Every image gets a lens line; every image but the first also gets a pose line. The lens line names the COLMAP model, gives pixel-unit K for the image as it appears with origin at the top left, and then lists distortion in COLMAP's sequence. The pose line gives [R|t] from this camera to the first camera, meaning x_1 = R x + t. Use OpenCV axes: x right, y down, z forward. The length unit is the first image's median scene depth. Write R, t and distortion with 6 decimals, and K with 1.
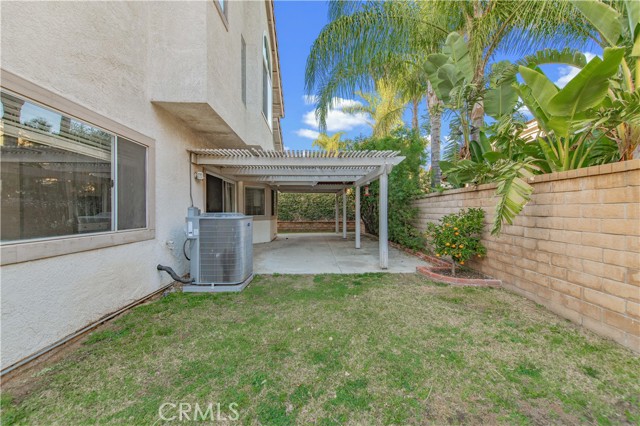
lens RADIAL K [[250.8, 0, 316.9], [0, 250.8, 215.2], [0, 0, 1]] dist [0.012109, -0.003156]
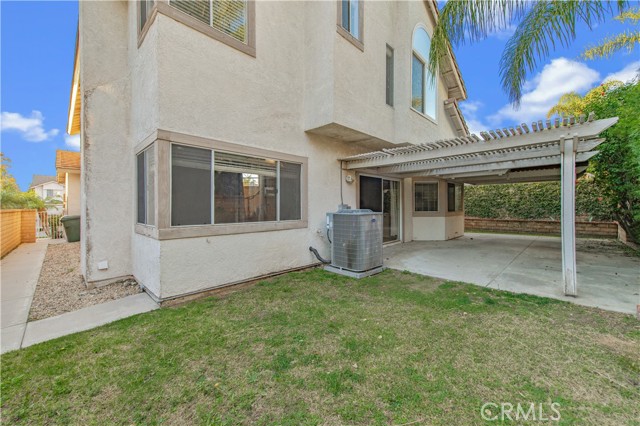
lens RADIAL K [[250.8, 0, 318.3], [0, 250.8, 207.9], [0, 0, 1]] dist [0.012109, -0.003156]
pose [[0.679069, 0.000715, -0.734074, 0.410297], [-0.007376, 0.999956, -0.005849, -0.009421], [0.734037, 0.009387, 0.679044, 0.089994]]
